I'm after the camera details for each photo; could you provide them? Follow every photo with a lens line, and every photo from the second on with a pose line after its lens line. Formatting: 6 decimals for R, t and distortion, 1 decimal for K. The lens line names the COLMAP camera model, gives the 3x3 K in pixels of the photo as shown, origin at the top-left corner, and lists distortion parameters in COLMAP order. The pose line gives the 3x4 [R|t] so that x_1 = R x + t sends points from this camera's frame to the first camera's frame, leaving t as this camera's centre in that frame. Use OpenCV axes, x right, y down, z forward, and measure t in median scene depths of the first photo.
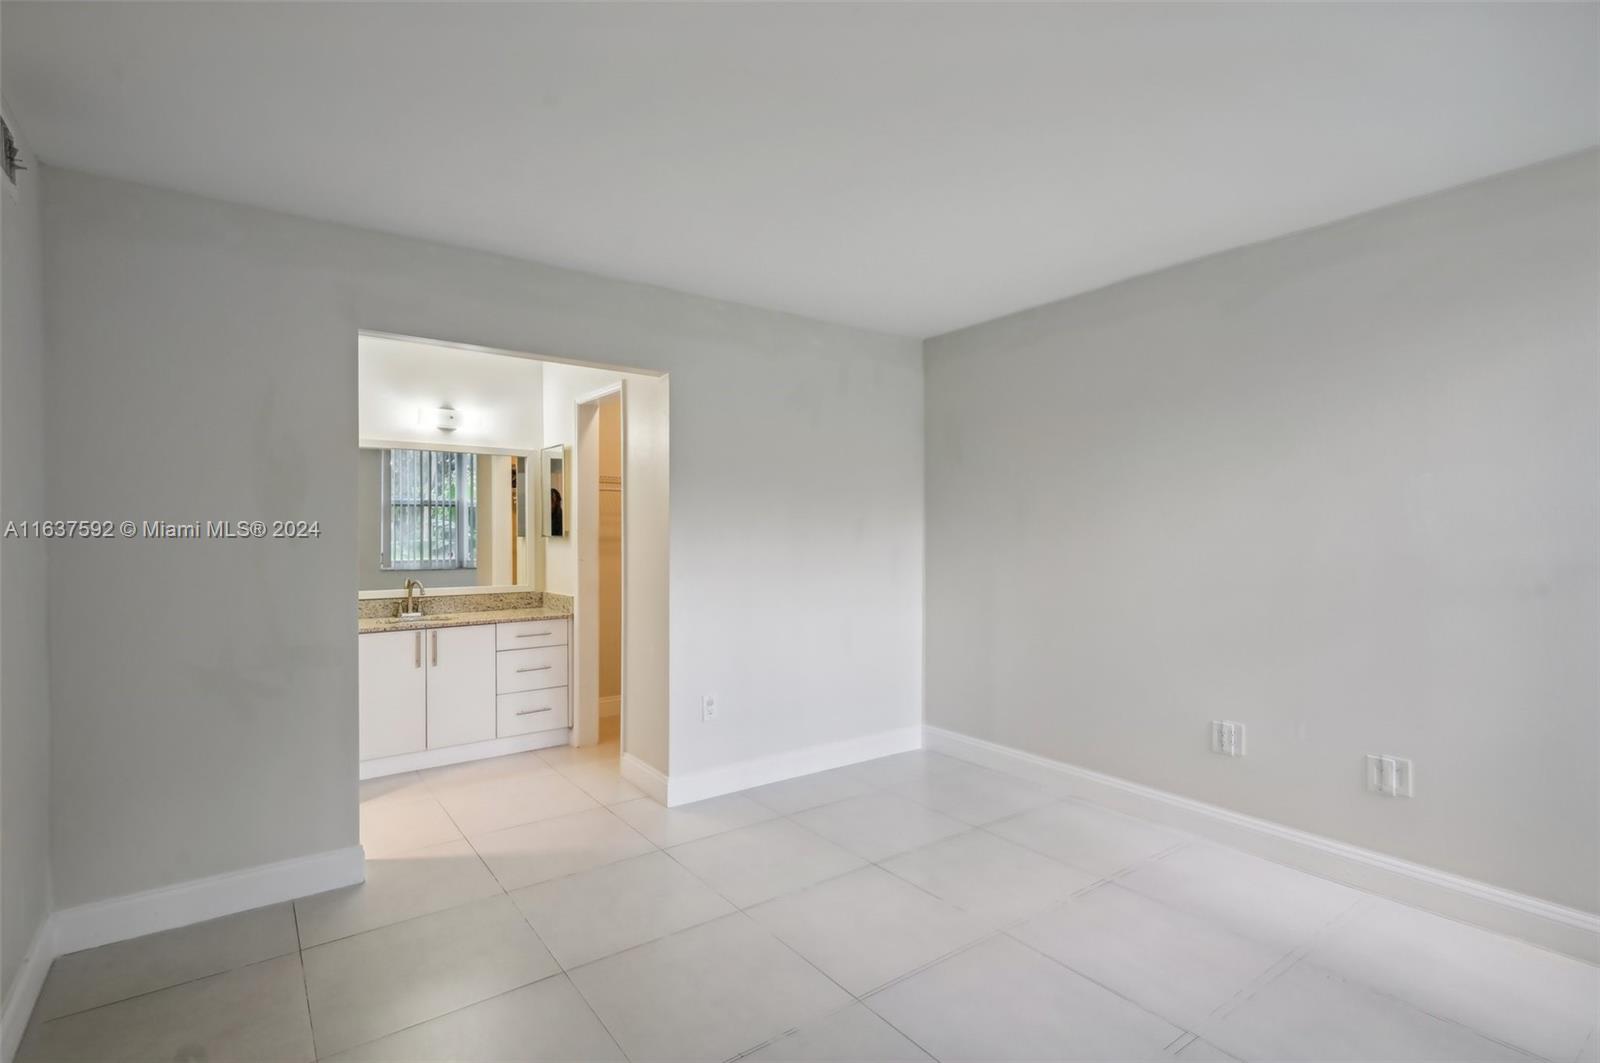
lens RADIAL K [[796.5, 0, 800.0], [0, 796.5, 531.5], [0, 0, 1]] dist [0.029438, -0.000170]
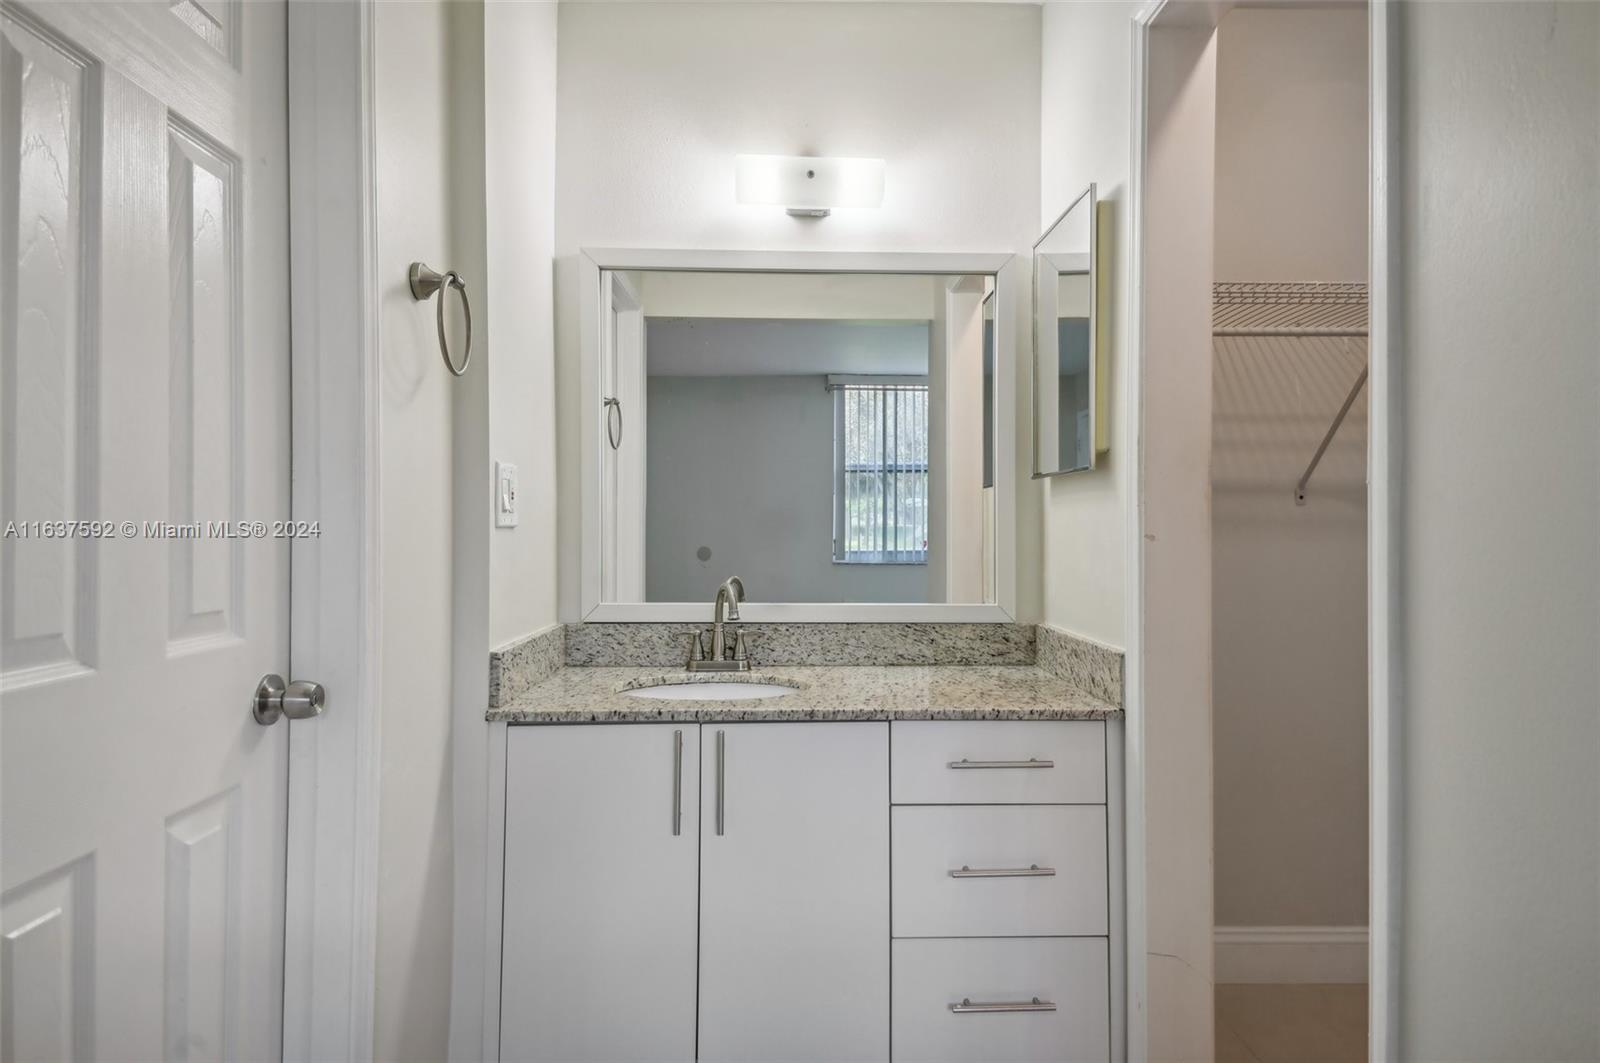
lens RADIAL K [[883.6, 0, 800.0], [0, 883.6, 531.5], [0, 0, 1]] dist [0.038155, -0.000112]
pose [[0.820222, 0.002968, -0.572037, -0.189294], [-0.001569, 0.999994, 0.002939, 0.033172], [0.572043, -0.001513, 0.820222, 0.642720]]
